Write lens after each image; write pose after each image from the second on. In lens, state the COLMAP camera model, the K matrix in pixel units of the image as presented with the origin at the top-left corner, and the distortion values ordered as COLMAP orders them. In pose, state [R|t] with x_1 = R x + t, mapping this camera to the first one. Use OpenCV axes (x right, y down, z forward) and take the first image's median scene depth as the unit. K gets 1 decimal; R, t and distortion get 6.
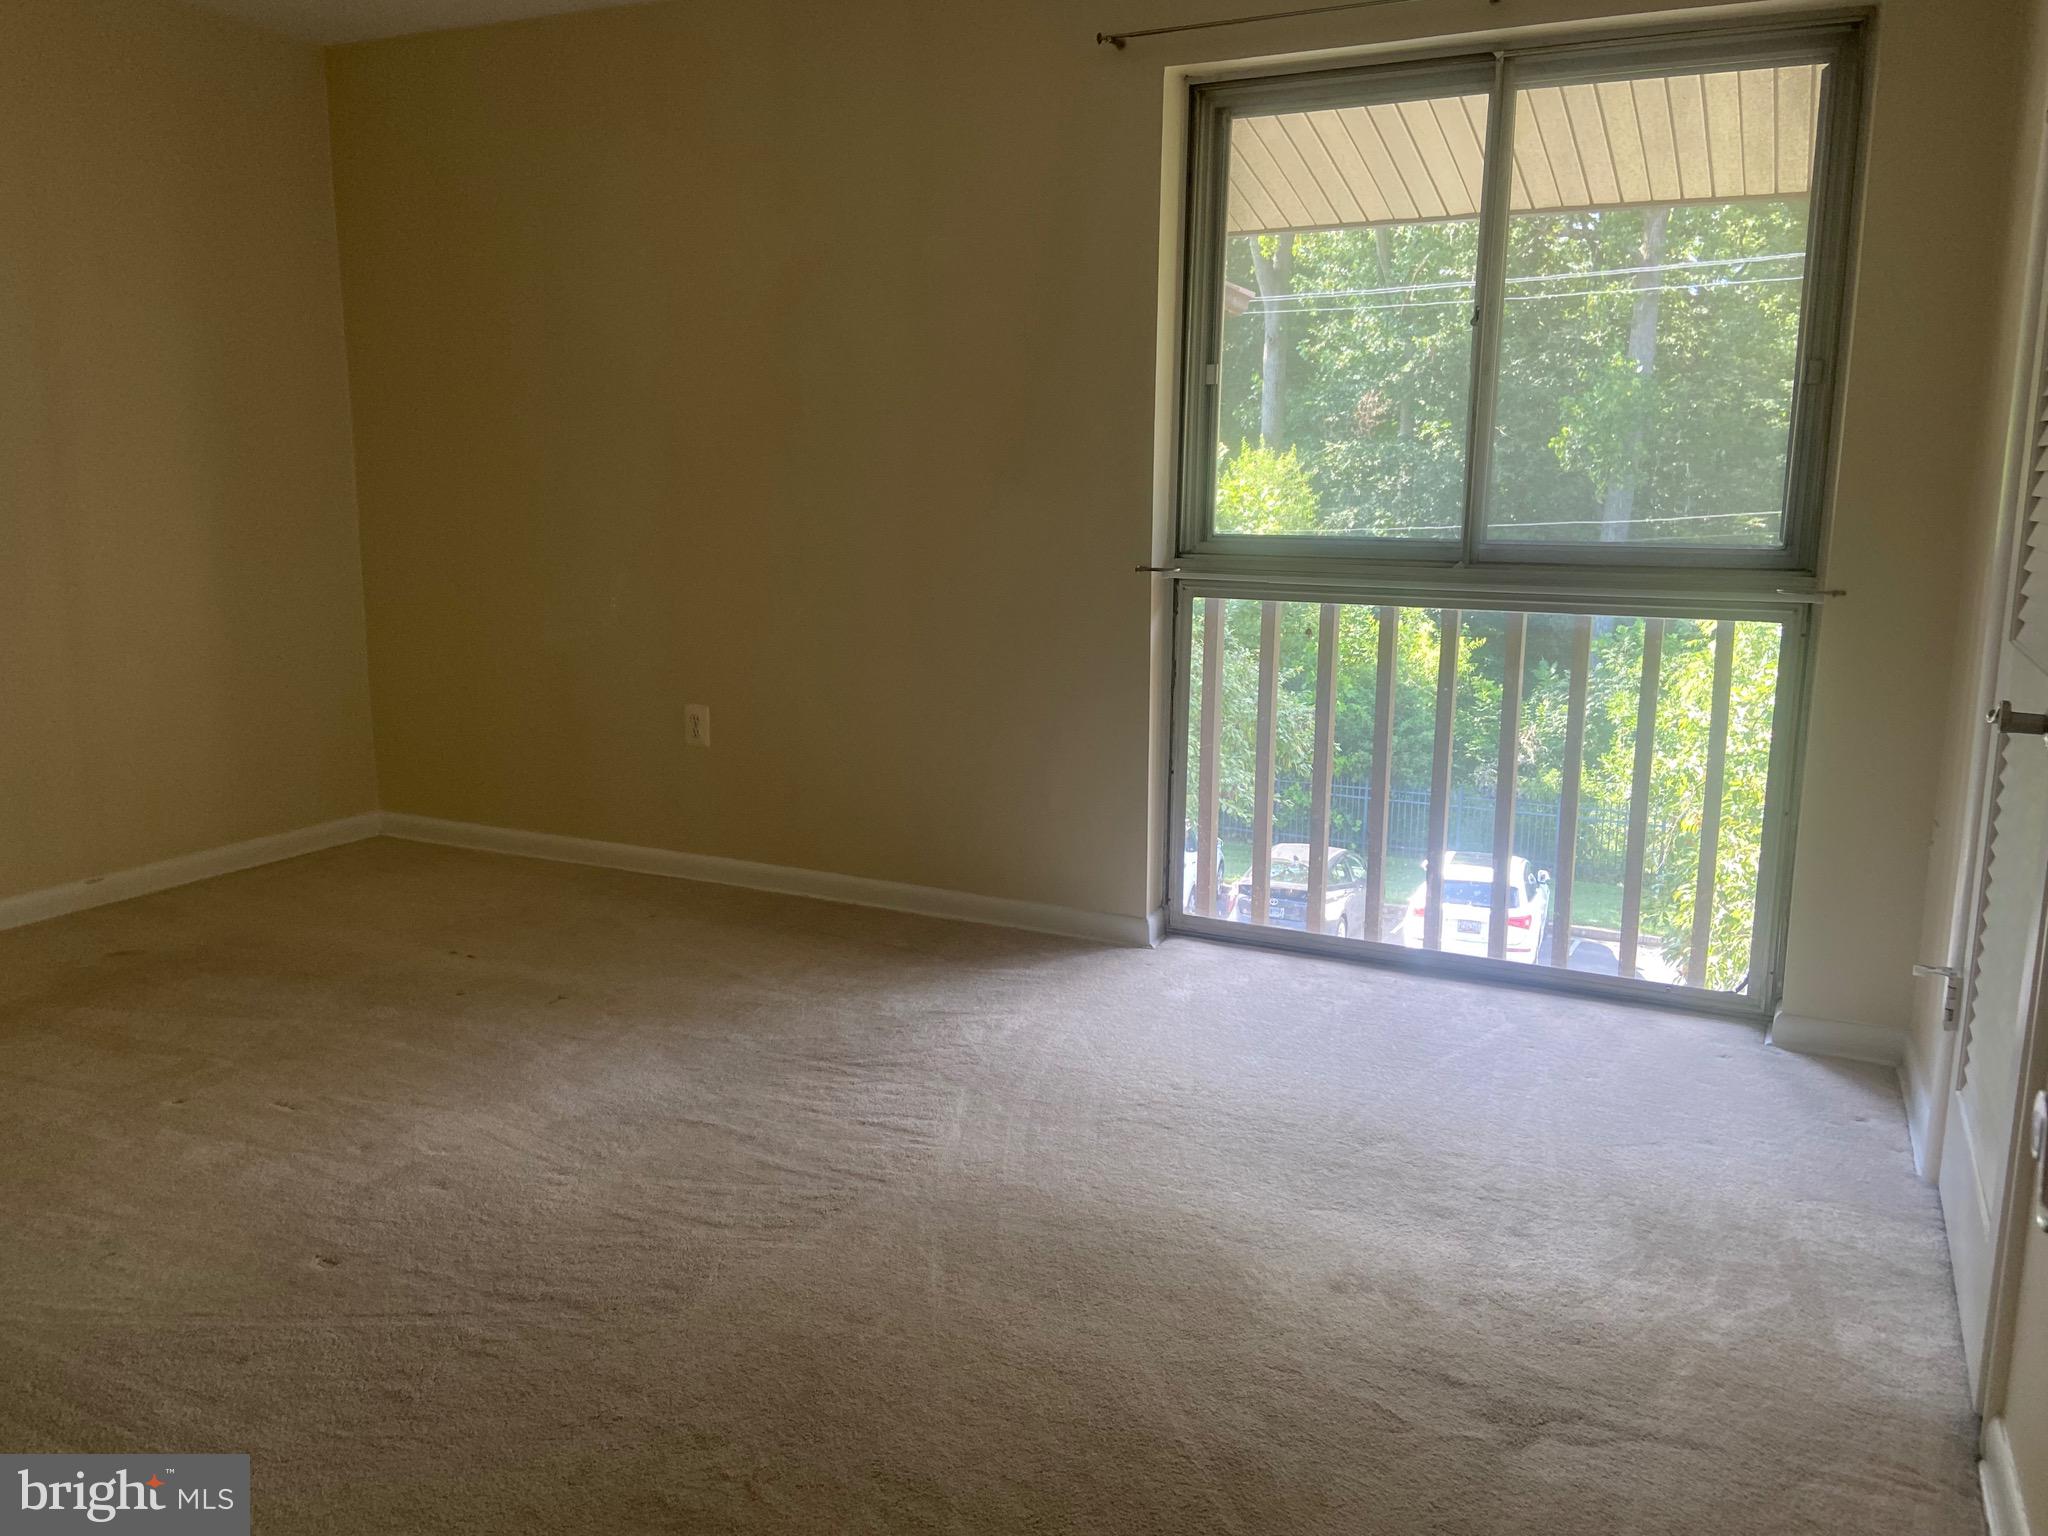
lens RADIAL K [[1538.5, 0, 1017.8], [0, 1538.5, 750.5], [0, 0, 1]] dist [0.112875, -0.140681]
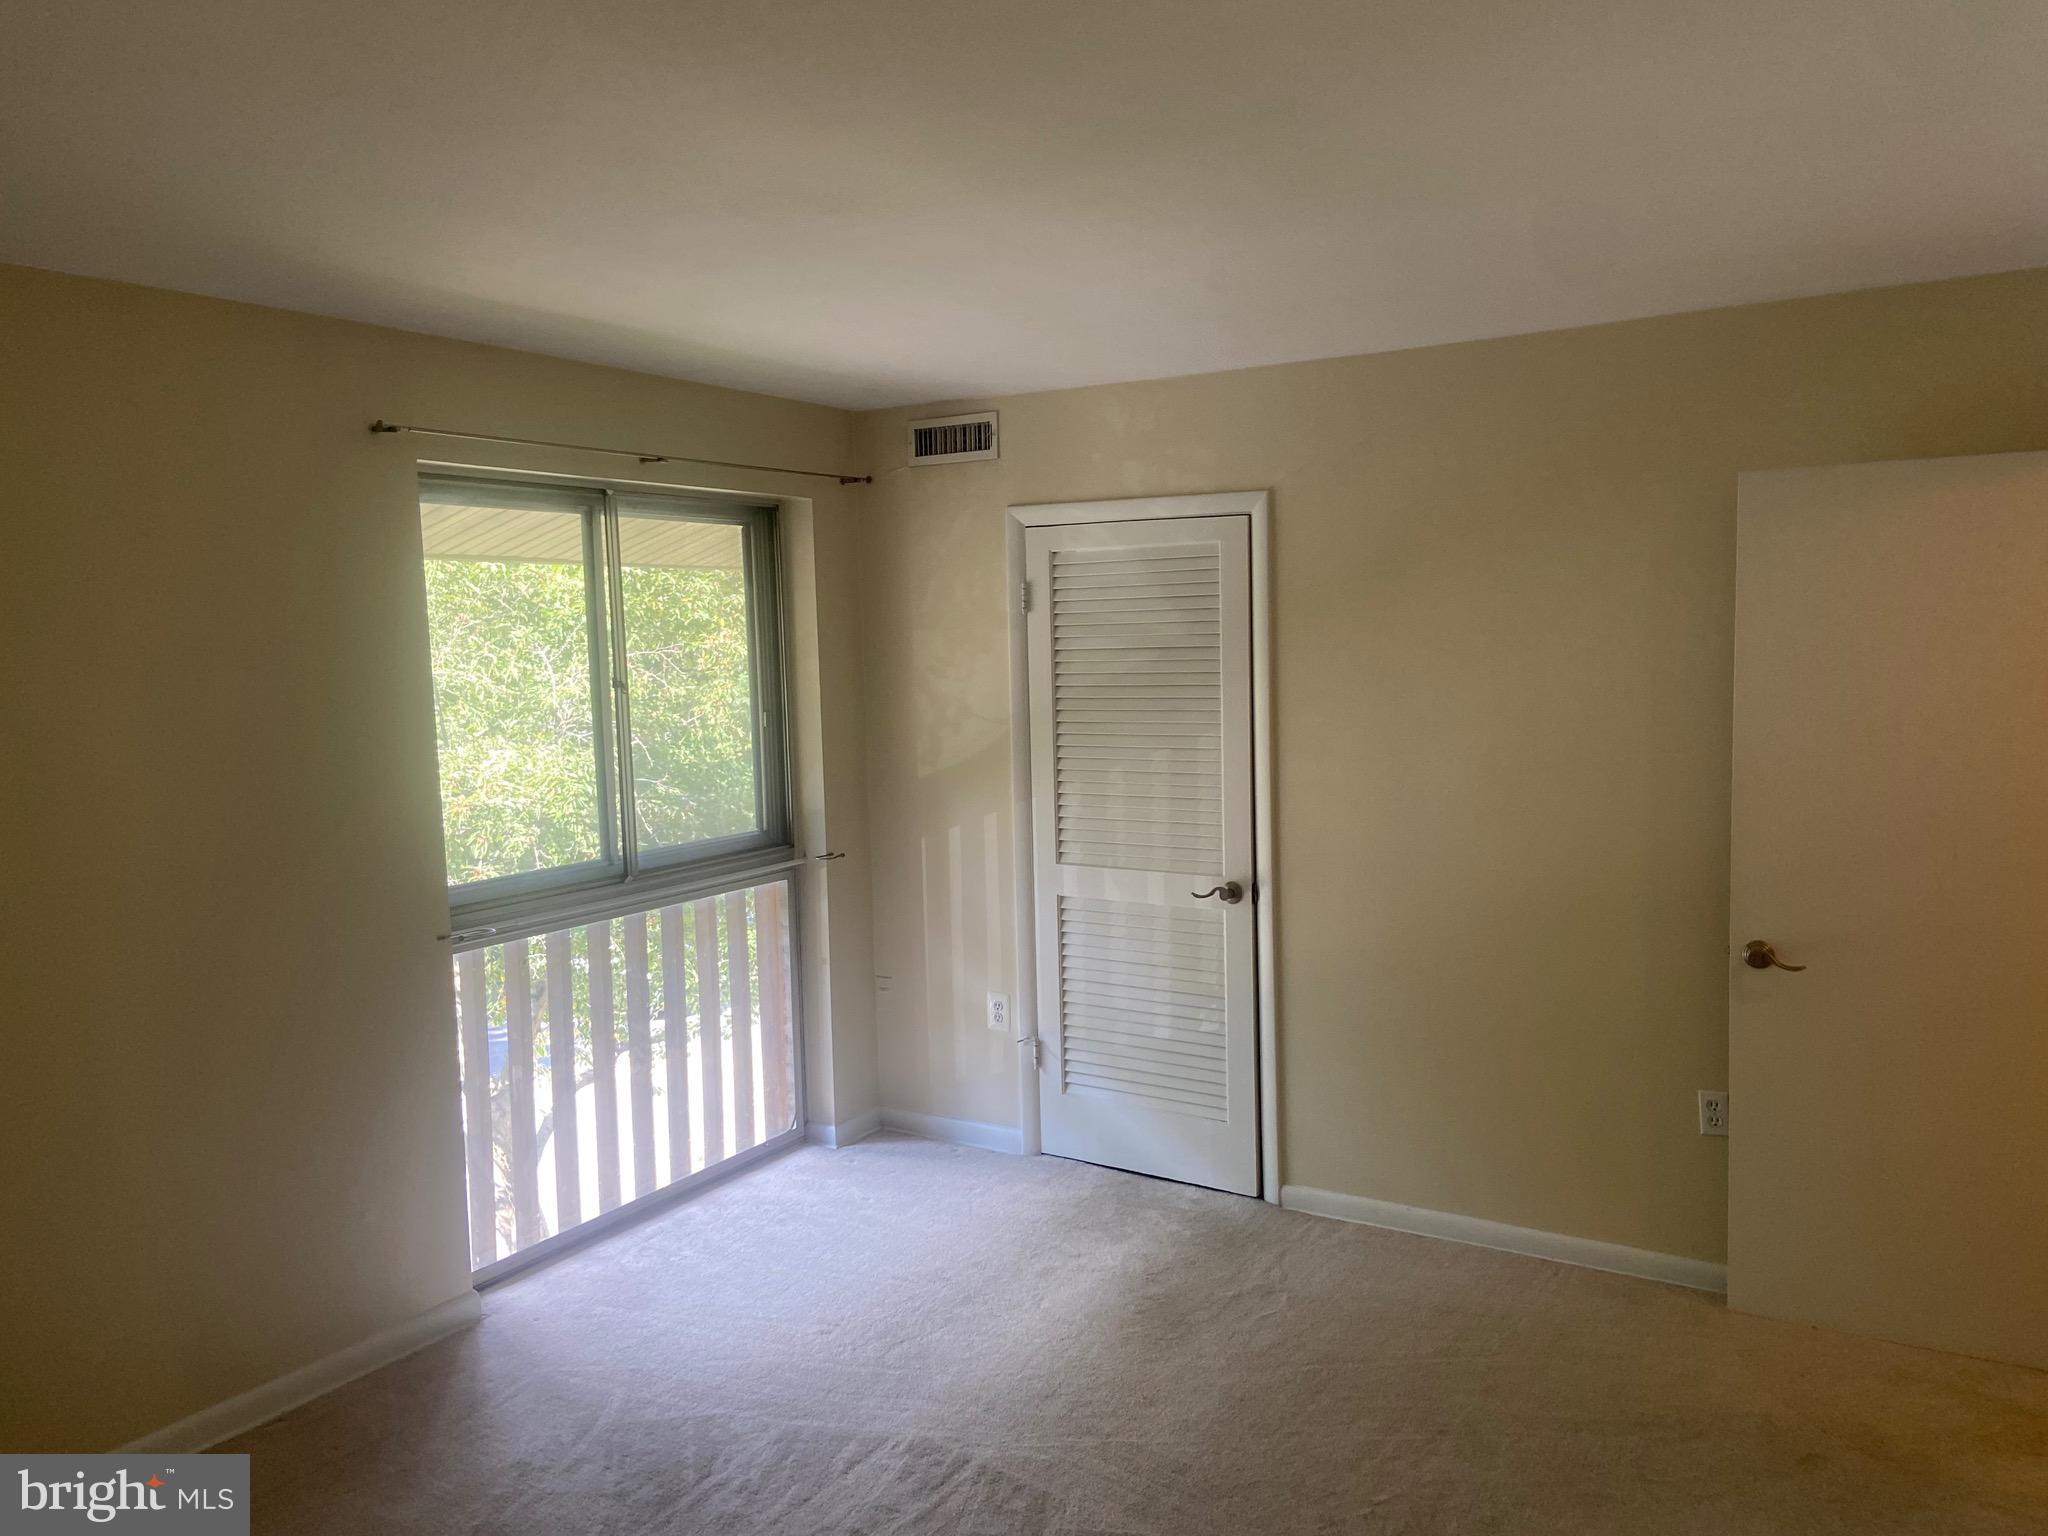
lens RADIAL K [[1538.5, 0, 1017.8], [0, 1538.5, 750.5], [0, 0, 1]] dist [0.112875, -0.140681]
pose [[0.109267, -0.092346, 0.989714, -0.987069], [0.192043, 0.978877, 0.070133, -0.270374], [-0.975285, 0.182405, 0.124694, 0.572979]]
